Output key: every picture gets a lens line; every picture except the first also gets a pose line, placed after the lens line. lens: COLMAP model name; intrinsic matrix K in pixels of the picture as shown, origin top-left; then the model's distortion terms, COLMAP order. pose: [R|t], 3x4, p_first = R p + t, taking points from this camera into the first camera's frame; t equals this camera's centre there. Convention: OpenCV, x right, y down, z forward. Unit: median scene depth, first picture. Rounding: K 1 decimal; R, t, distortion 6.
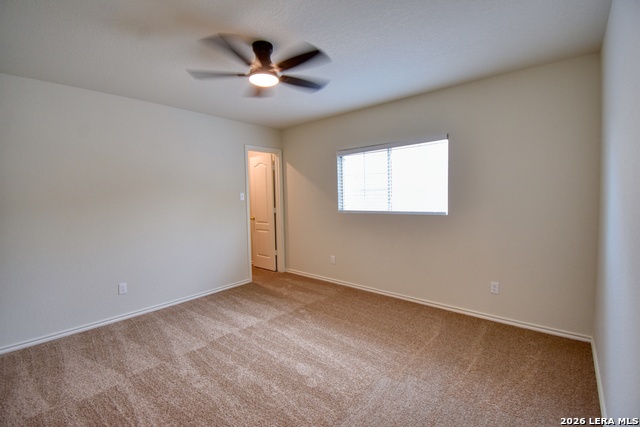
lens RADIAL K [[284.5, 0, 318.0], [0, 284.5, 212.1], [0, 0, 1]] dist [-0.000151, -0.012422]
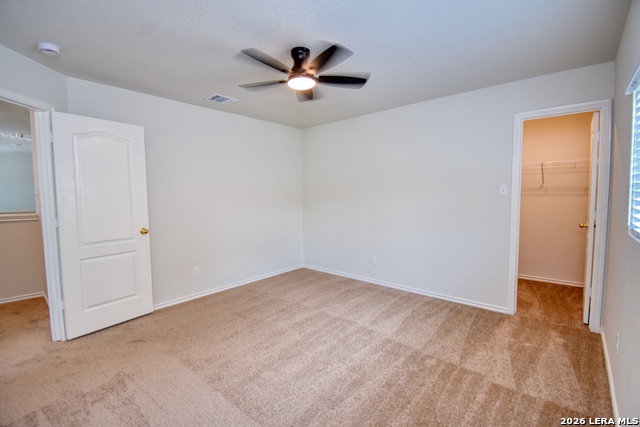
lens RADIAL K [[284.5, 0, 319.1], [0, 284.5, 214.3], [0, 0, 1]] dist [-0.000151, -0.012422]
pose [[-0.020559, 0.094954, -0.995269, 0.605202], [-0.043196, 0.994466, 0.095769, -0.056567], [0.998855, 0.044960, -0.016344, 0.748245]]
